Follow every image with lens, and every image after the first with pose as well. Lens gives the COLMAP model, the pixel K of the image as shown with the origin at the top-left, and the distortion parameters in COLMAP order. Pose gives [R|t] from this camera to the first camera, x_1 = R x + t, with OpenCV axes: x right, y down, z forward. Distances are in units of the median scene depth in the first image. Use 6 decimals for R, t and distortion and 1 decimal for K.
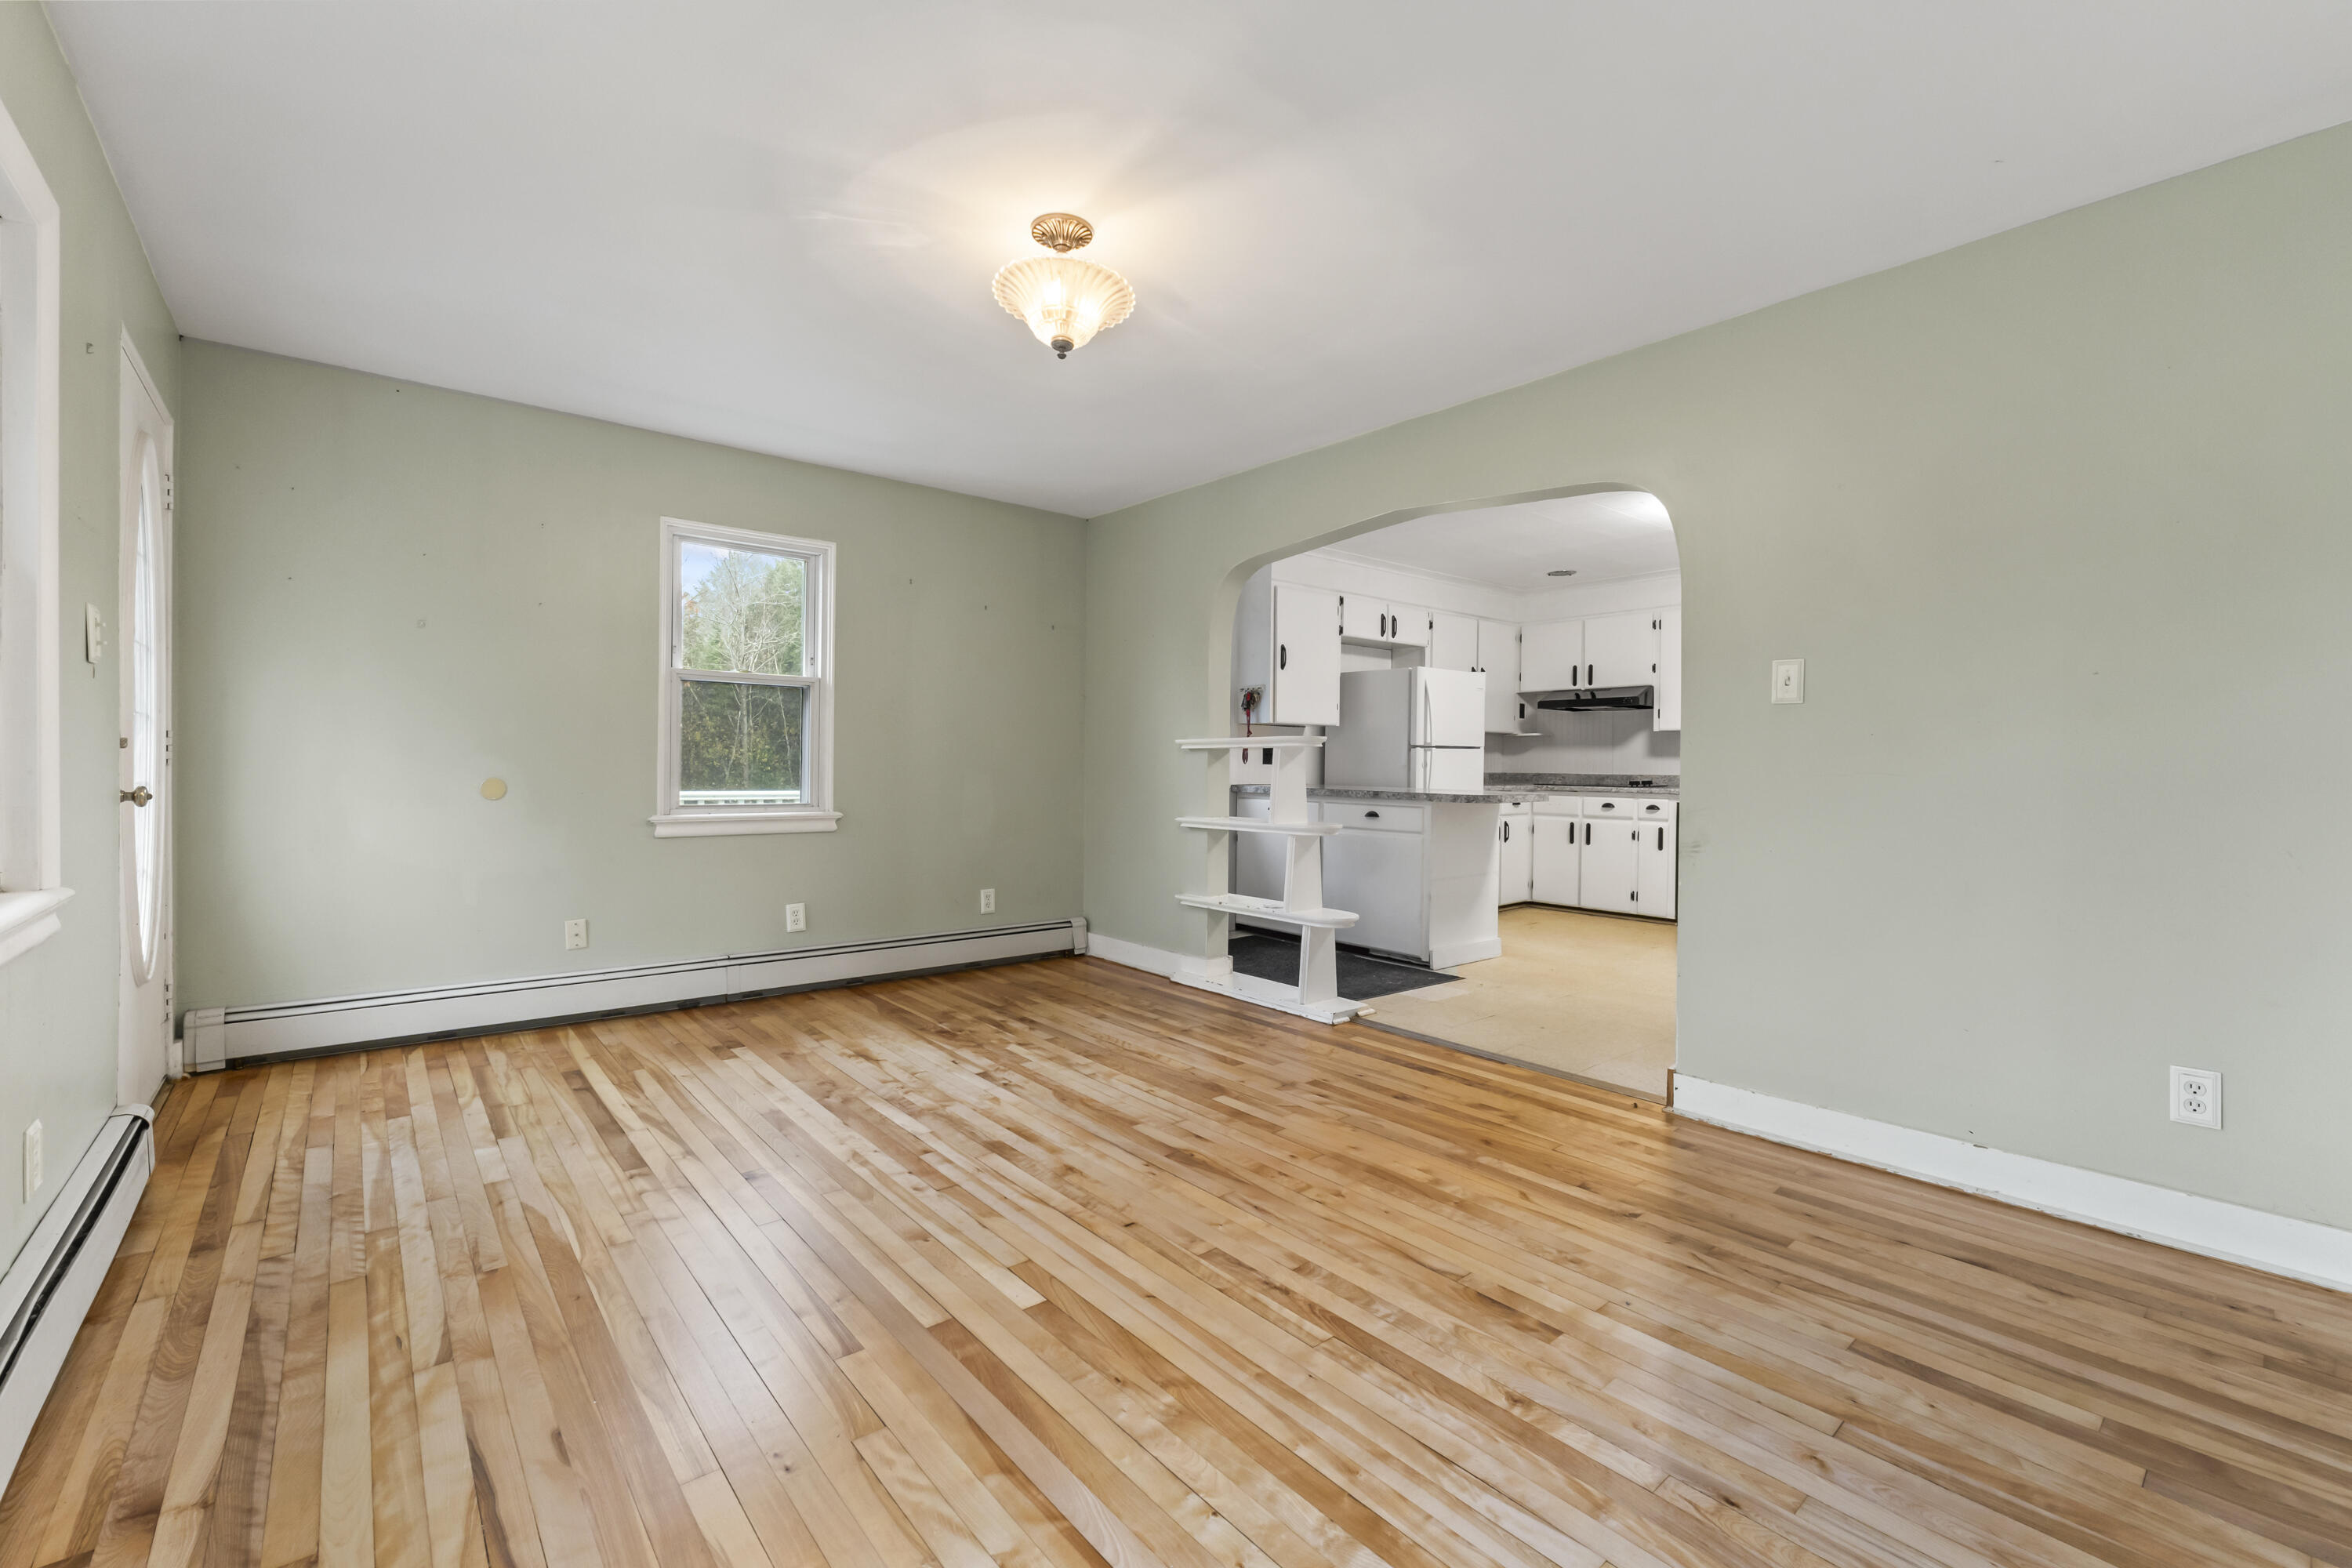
lens RADIAL K [[988.9, 0, 1178.0], [0, 988.9, 774.8], [0, 0, 1]] dist [-0.008987, 0.000065]
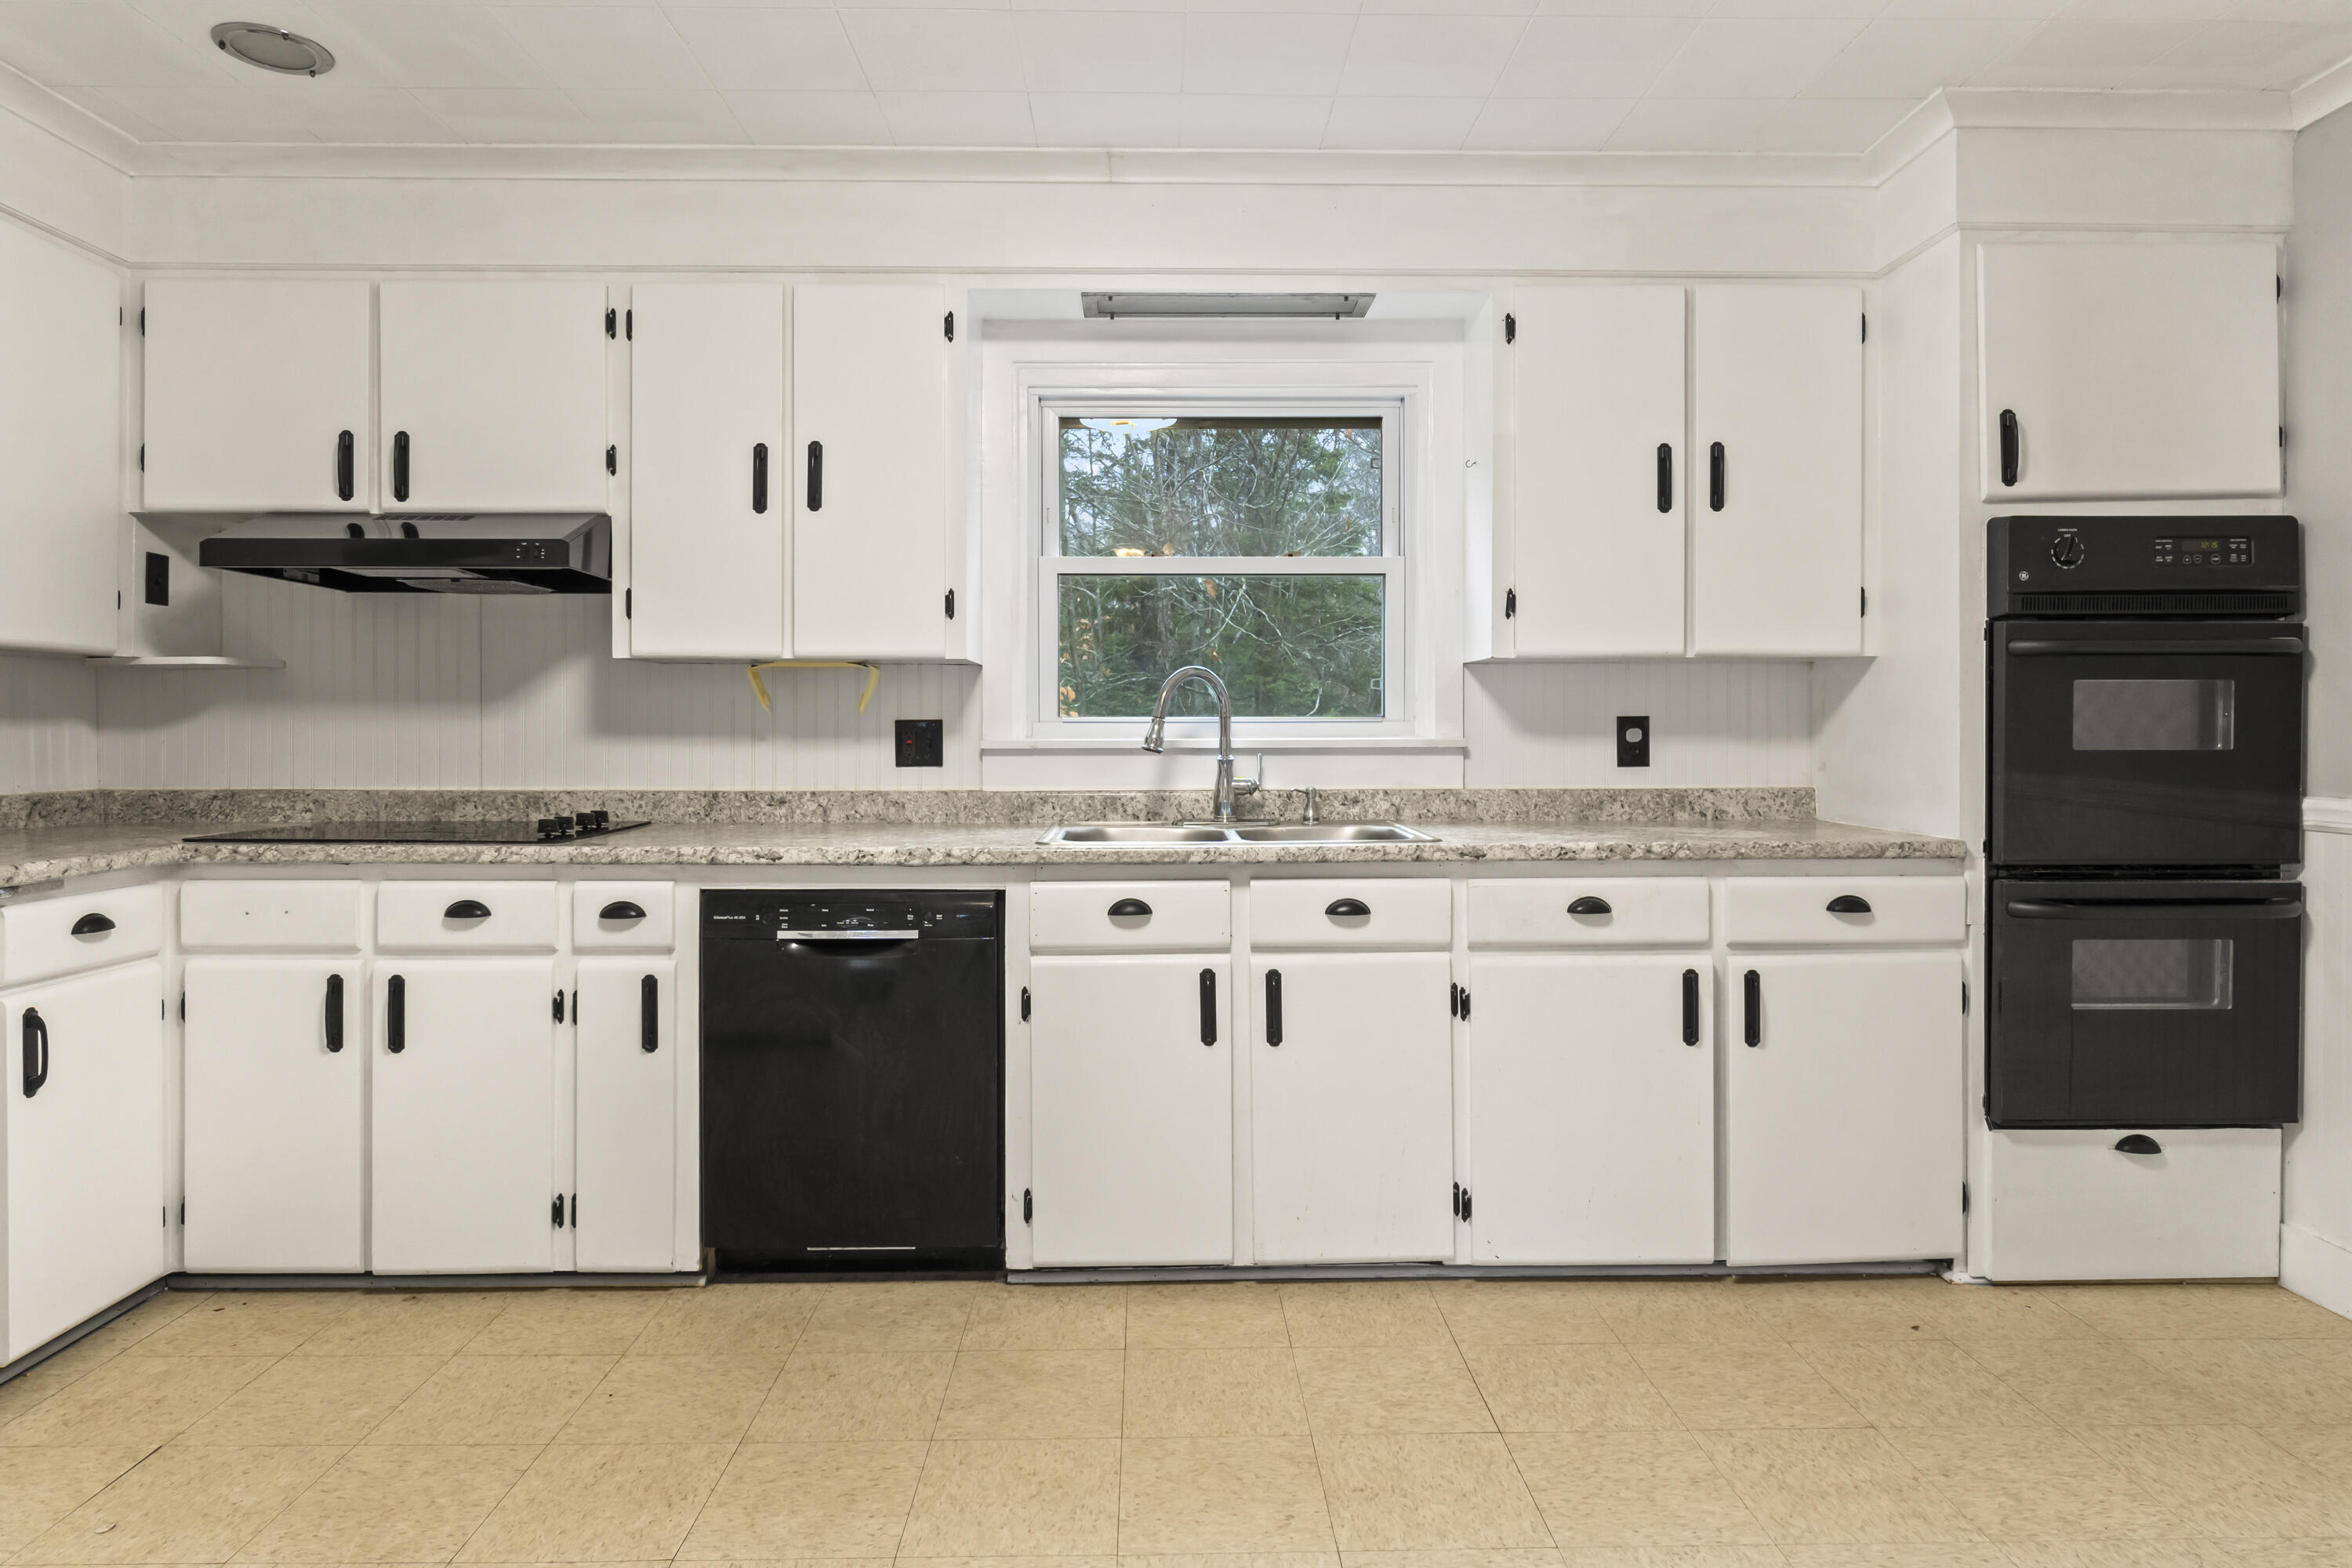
lens RADIAL K [[1342.5, 0, 1174.2], [0, 1342.5, 745.4], [0, 0, 1]] dist [-0.000493, -0.001143]
pose [[0.627880, -0.012544, 0.778209, 0.259549], [0.010938, 0.999914, 0.007292, -0.017450], [-0.778233, 0.003933, 0.627963, 0.590242]]
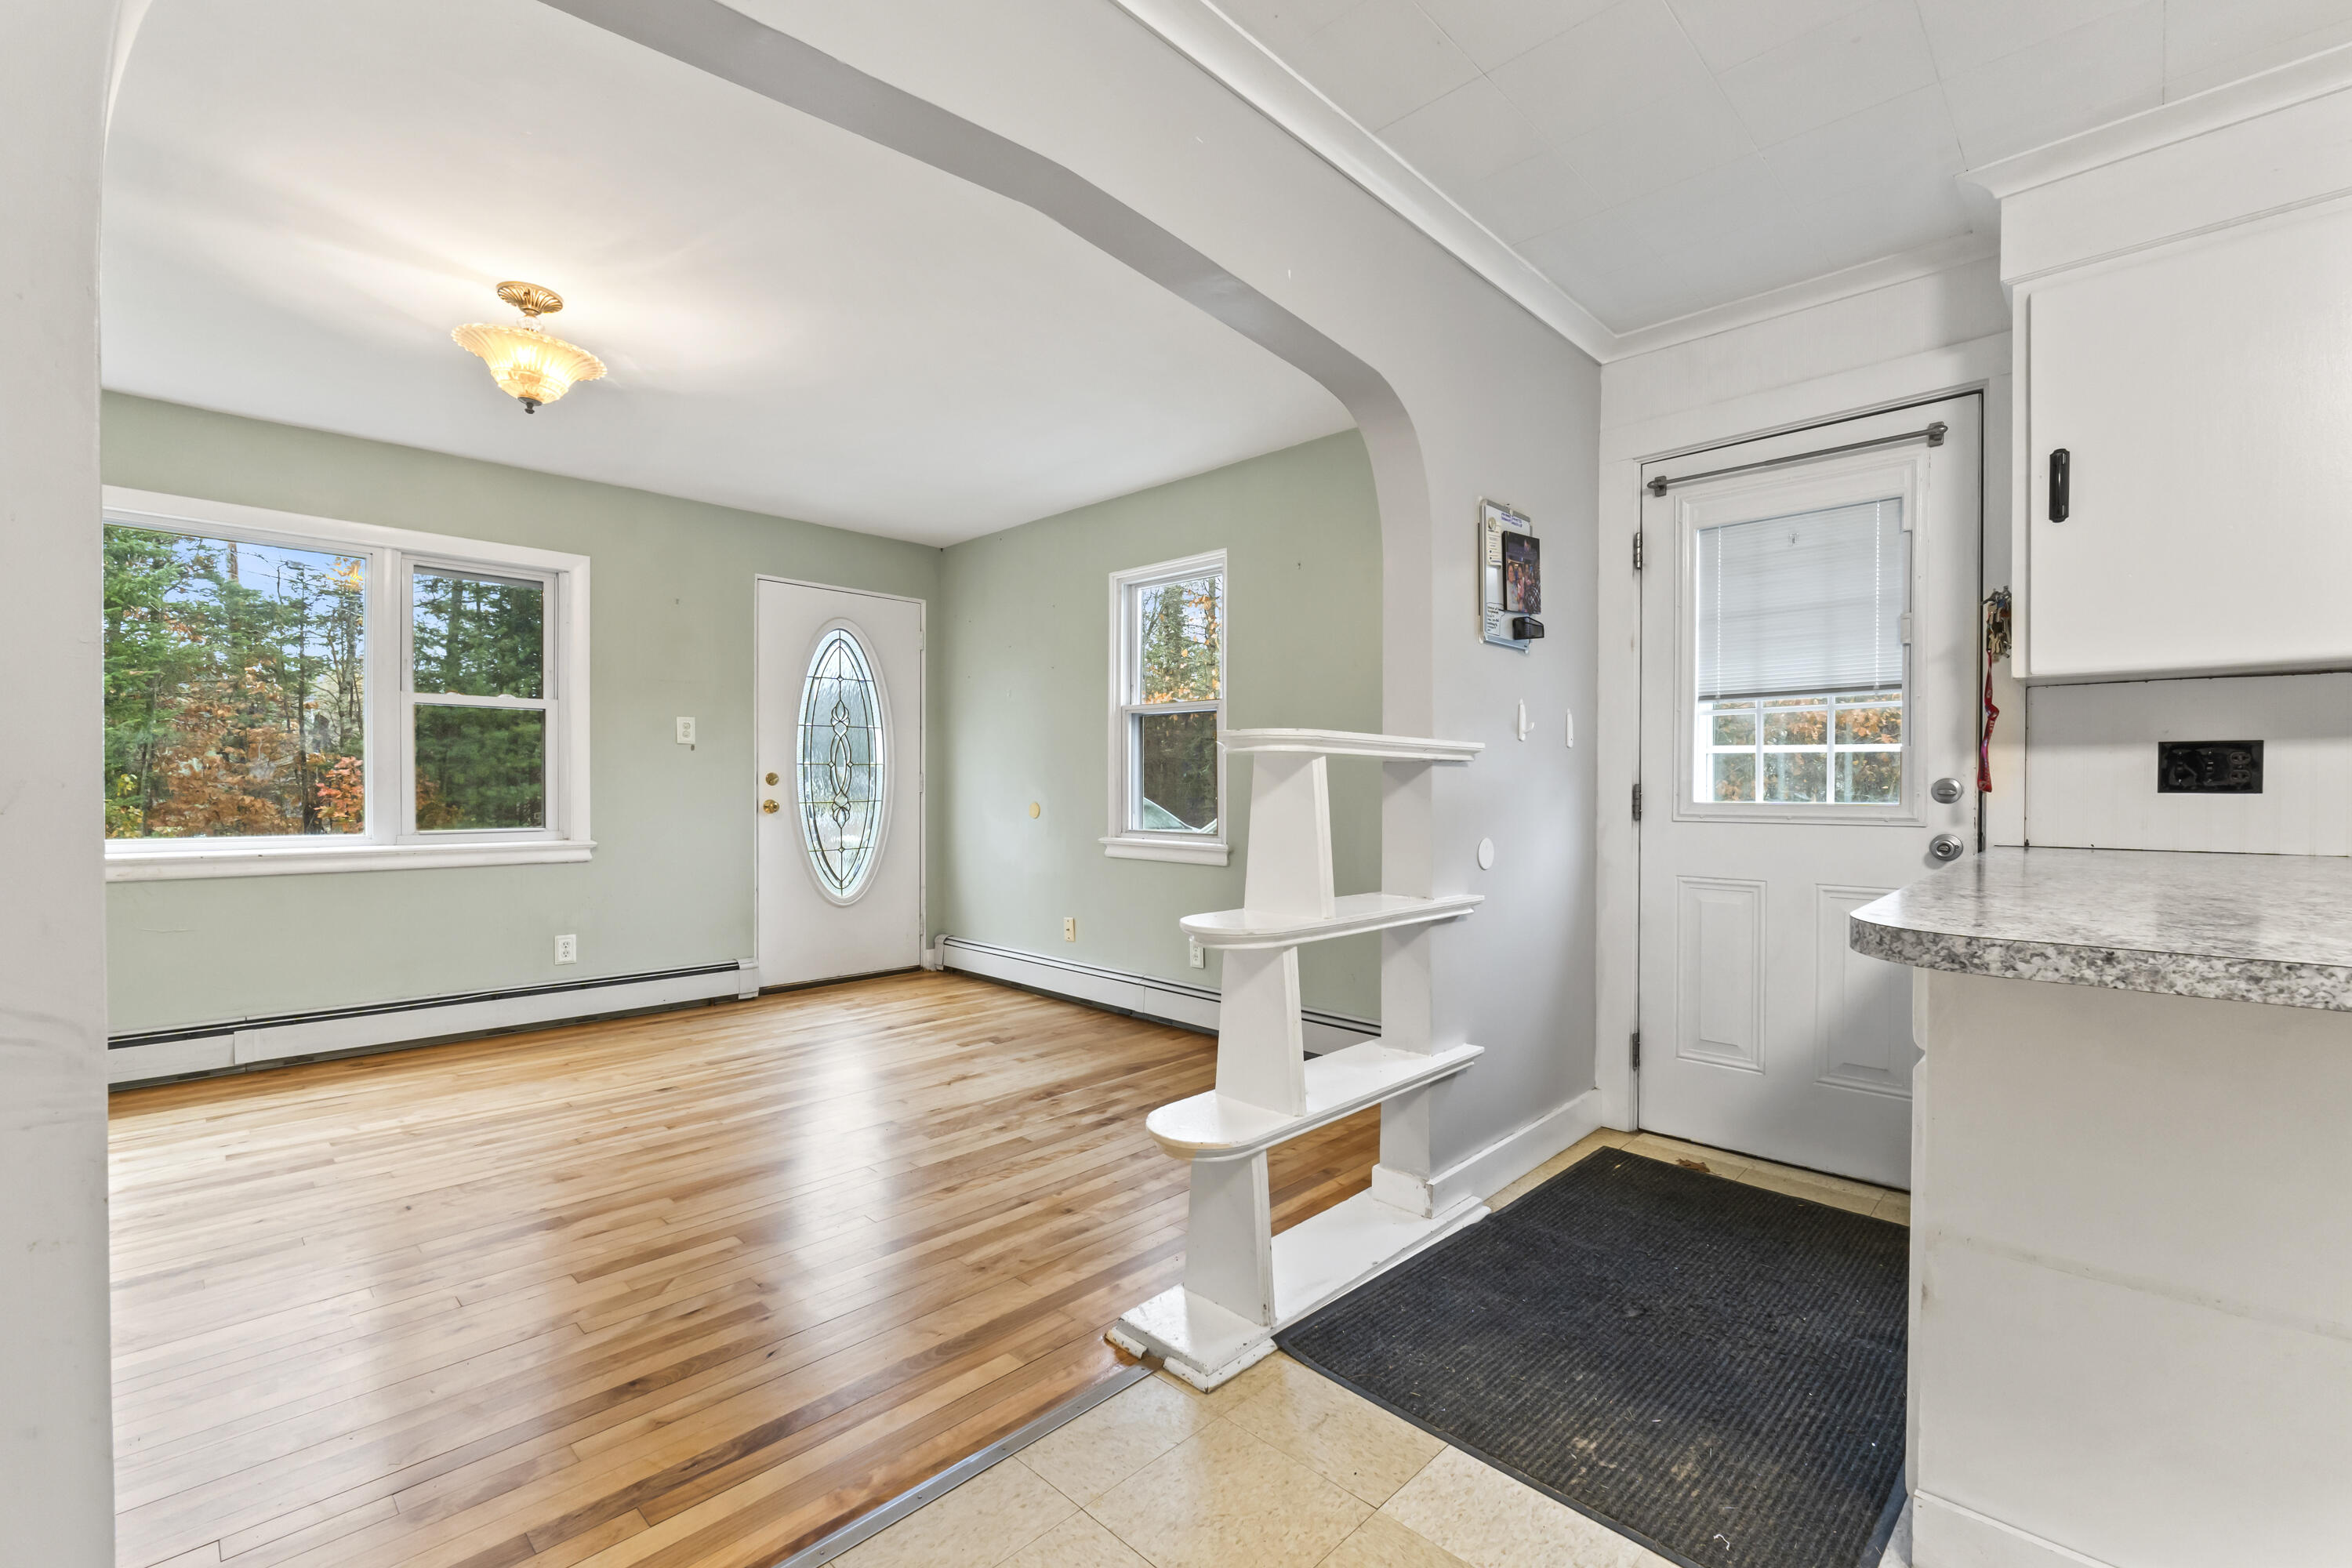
lens RADIAL K [[1002.9, 0, 1159.6], [0, 1002.9, 791.6], [0, 0, 1]] dist [-0.002538, -0.000125]
pose [[0.082164, -0.000248, -0.996619, 0.374745], [-0.010001, 0.999949, -0.001073, -0.006397], [0.996569, 0.010055, 0.082158, 0.572552]]
